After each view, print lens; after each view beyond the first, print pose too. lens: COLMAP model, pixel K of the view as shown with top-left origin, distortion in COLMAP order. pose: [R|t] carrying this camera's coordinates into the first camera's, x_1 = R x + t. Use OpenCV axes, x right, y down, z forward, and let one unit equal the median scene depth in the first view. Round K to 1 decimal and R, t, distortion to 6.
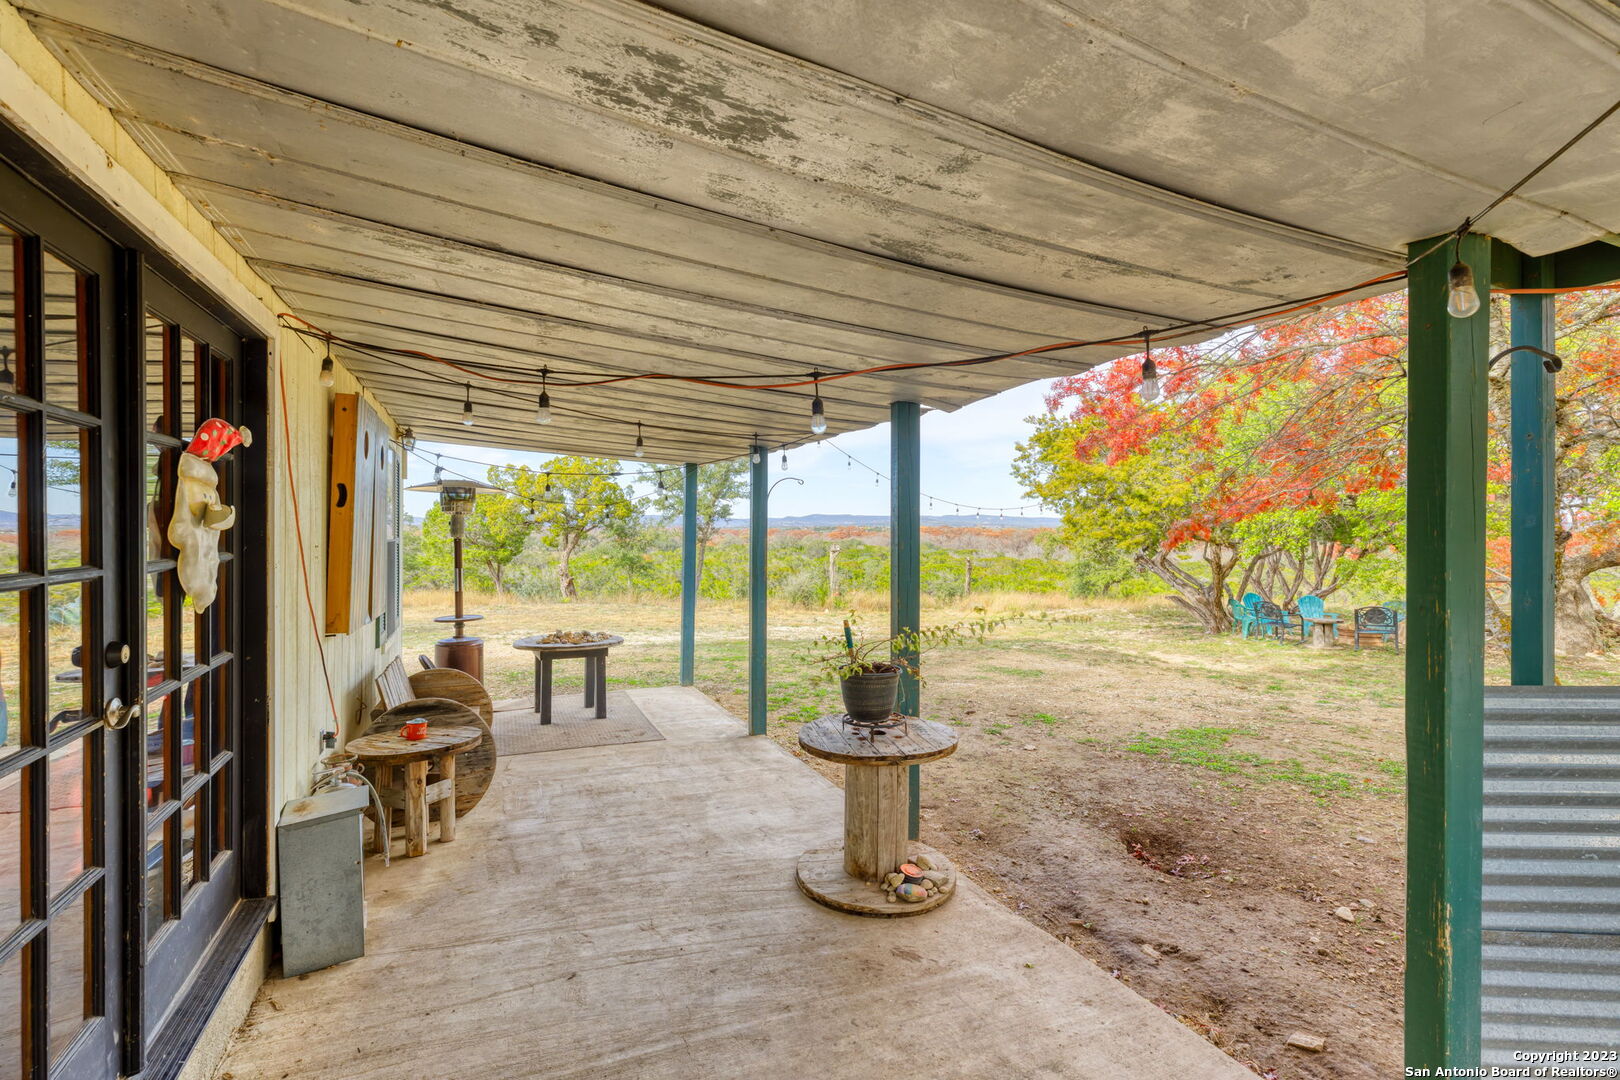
lens RADIAL K [[722.3, 0, 815.9], [0, 722.3, 538.2], [0, 0, 1]] dist [0.011754, -0.000019]
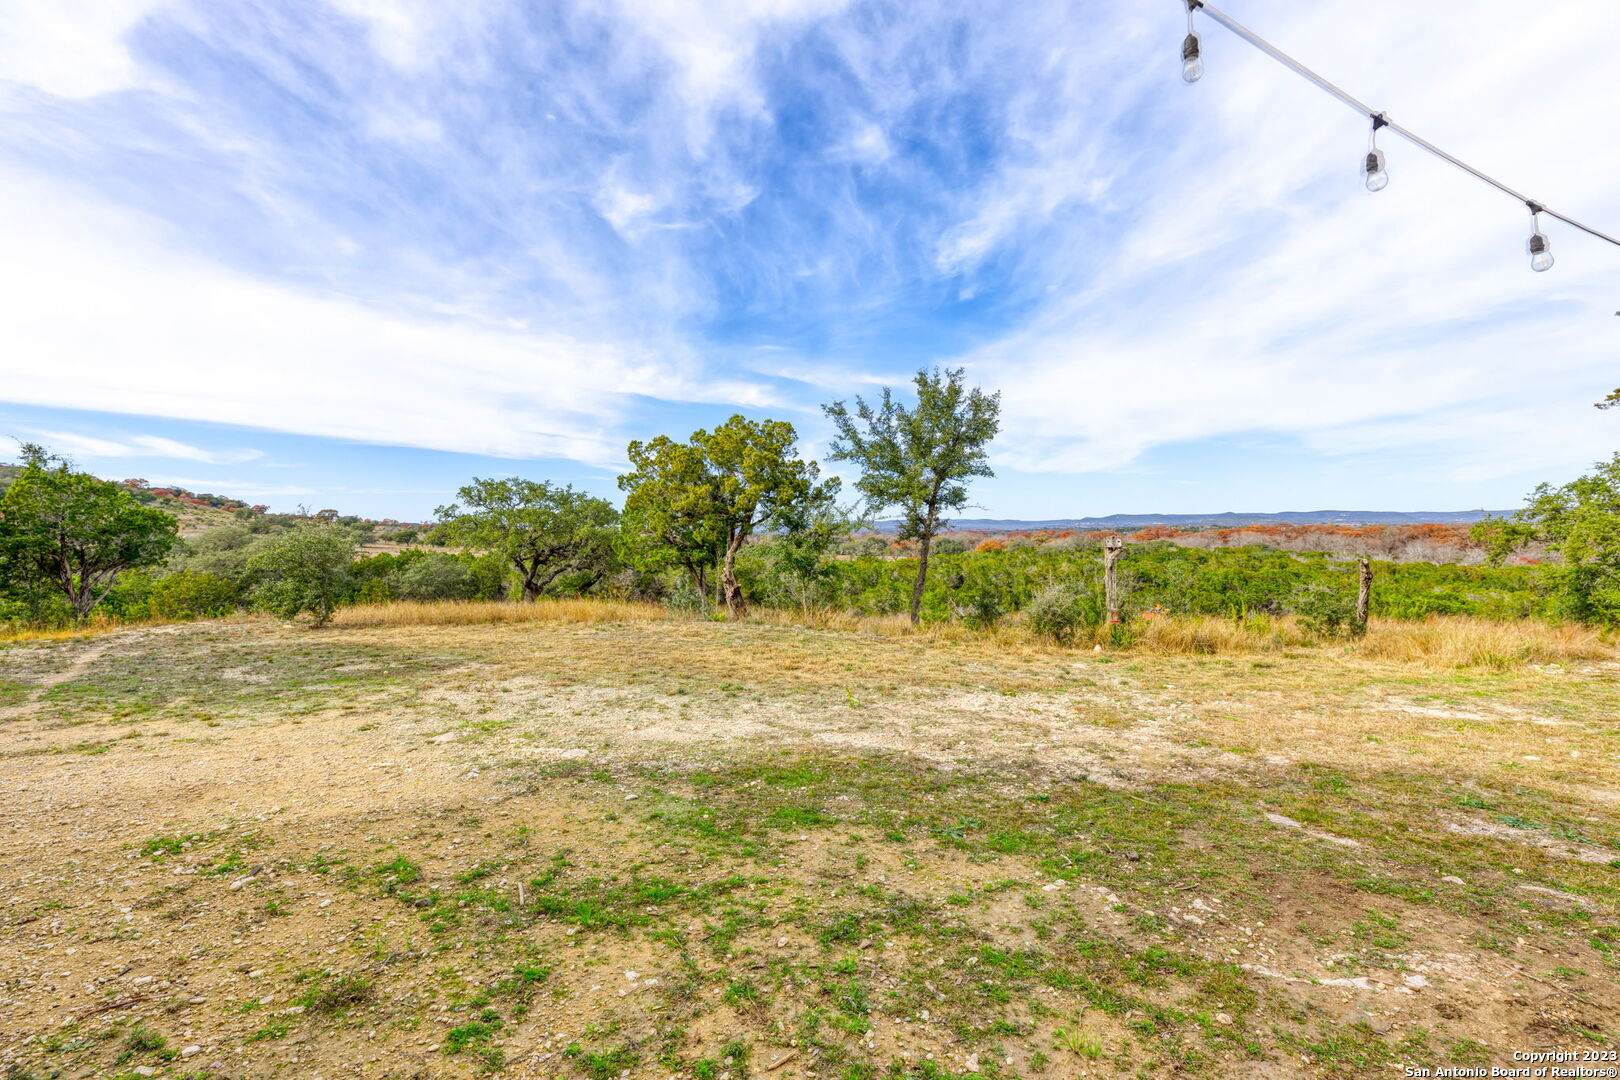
lens RADIAL K [[722.3, 0, 815.9], [0, 722.3, 538.2], [0, 0, 1]] dist [0.011754, -0.000019]
pose [[0.922734, -0.011127, -0.385276, 0.029666], [0.009370, 0.999935, -0.006436, 0.010807], [0.385323, 0.002329, 0.922779, 0.334489]]
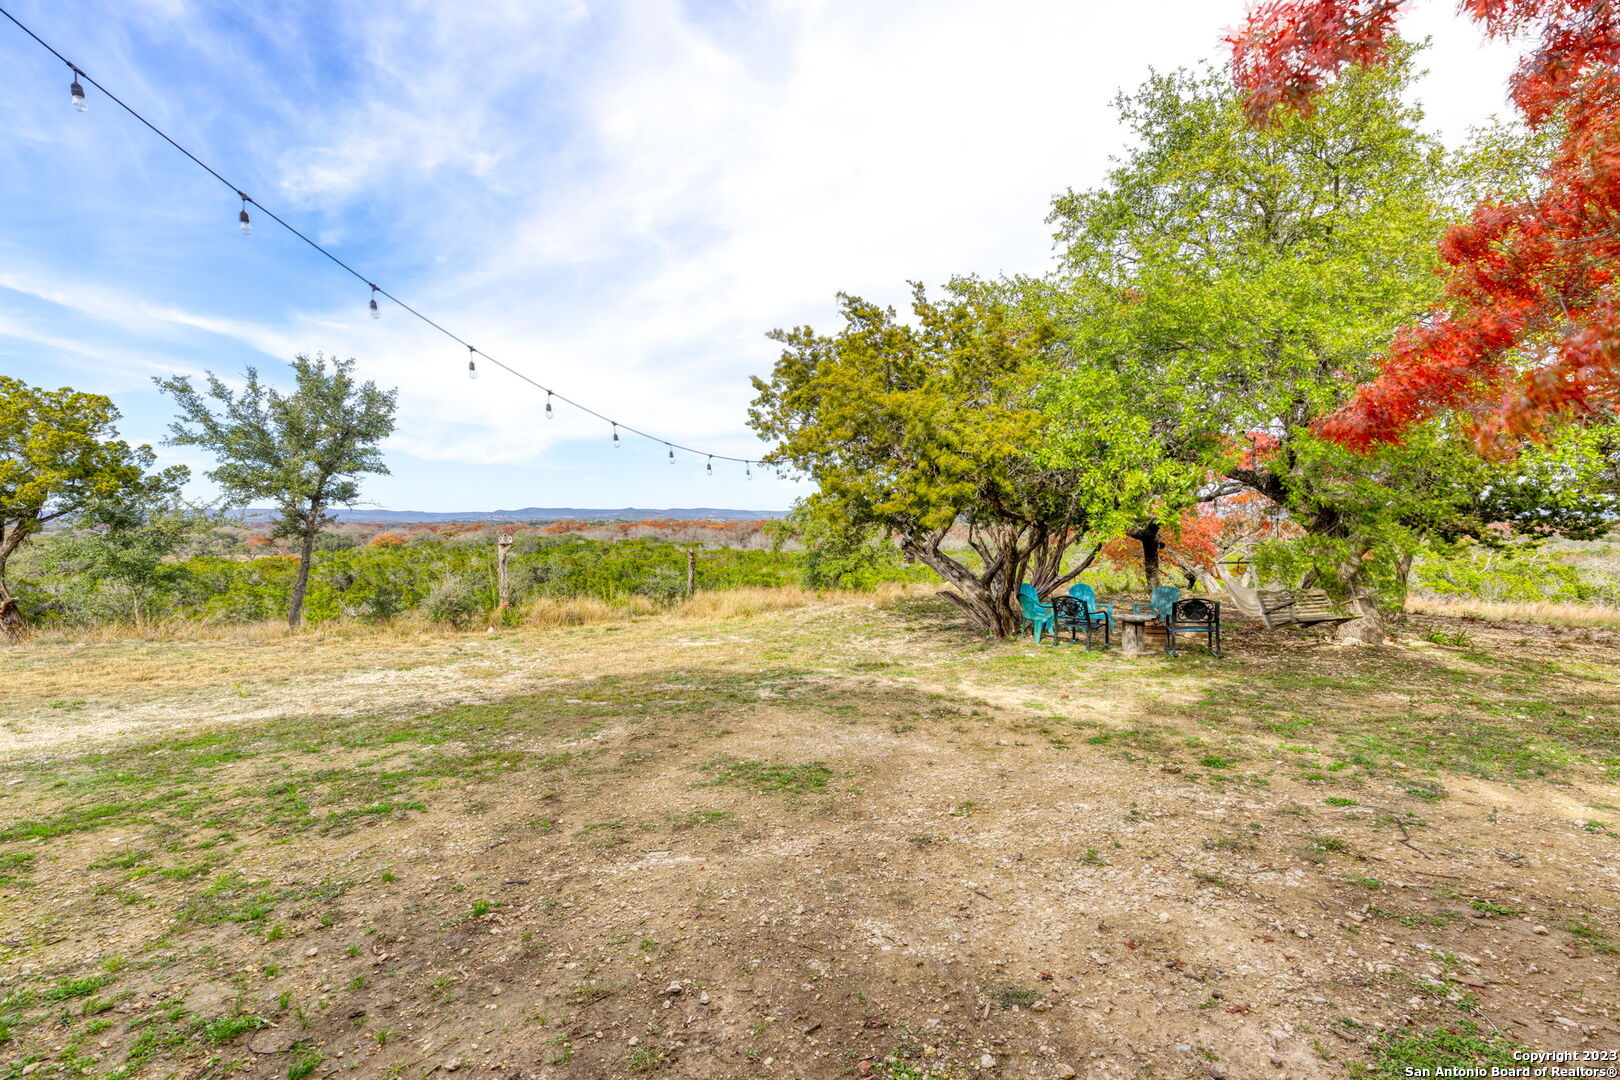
lens RADIAL K [[722.3, 0, 815.9], [0, 722.3, 538.2], [0, 0, 1]] dist [0.011754, -0.000019]
pose [[0.930421, -0.016549, 0.366118, 0.049588], [0.013062, 0.999843, 0.011998, 0.006988], [-0.366259, -0.006381, 0.930491, 0.214690]]
